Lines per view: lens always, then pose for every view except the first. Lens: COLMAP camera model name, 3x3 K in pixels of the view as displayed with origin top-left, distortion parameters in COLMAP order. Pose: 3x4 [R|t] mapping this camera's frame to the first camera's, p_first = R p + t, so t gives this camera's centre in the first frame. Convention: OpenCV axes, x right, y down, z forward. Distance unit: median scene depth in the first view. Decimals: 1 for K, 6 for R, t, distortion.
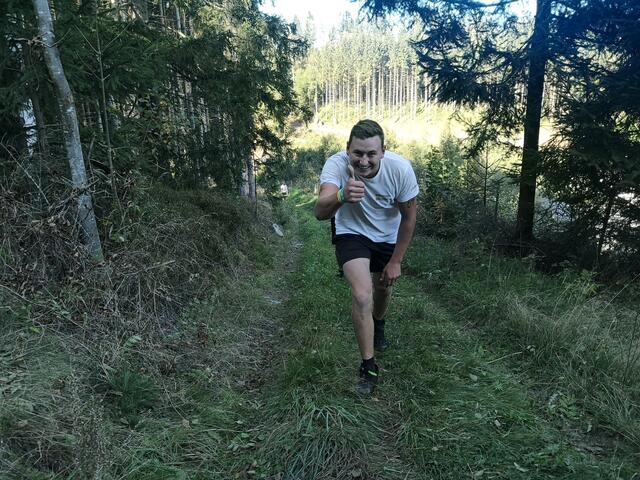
lens RADIAL K [[520.9, 0, 305.5], [0, 520.9, 237.6], [0, 0, 1]] dist [0.106223, -0.100253]
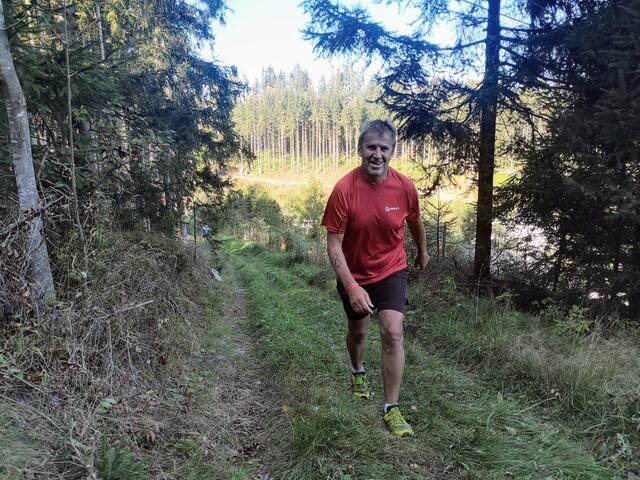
lens RADIAL K [[520.9, 0, 305.5], [0, 520.9, 237.6], [0, 0, 1]] dist [0.106223, -0.100253]
pose [[0.990111, -0.002798, 0.140262, -0.060570], [0.015629, 0.995777, -0.090465, 0.011760], [-0.139416, 0.091763, 0.985973, 0.074505]]
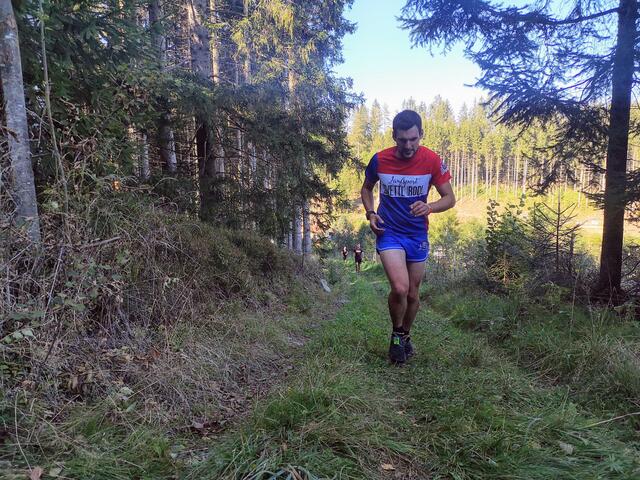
lens RADIAL K [[503.8, 0, 299.9], [0, 503.8, 238.2], [0, 0, 1]] dist [0.044438, -0.003621]
pose [[0.990730, 0.041408, -0.129378, 0.038942], [-0.058650, 0.989454, -0.132443, 0.056917], [0.122530, 0.138804, 0.982711, 0.164191]]
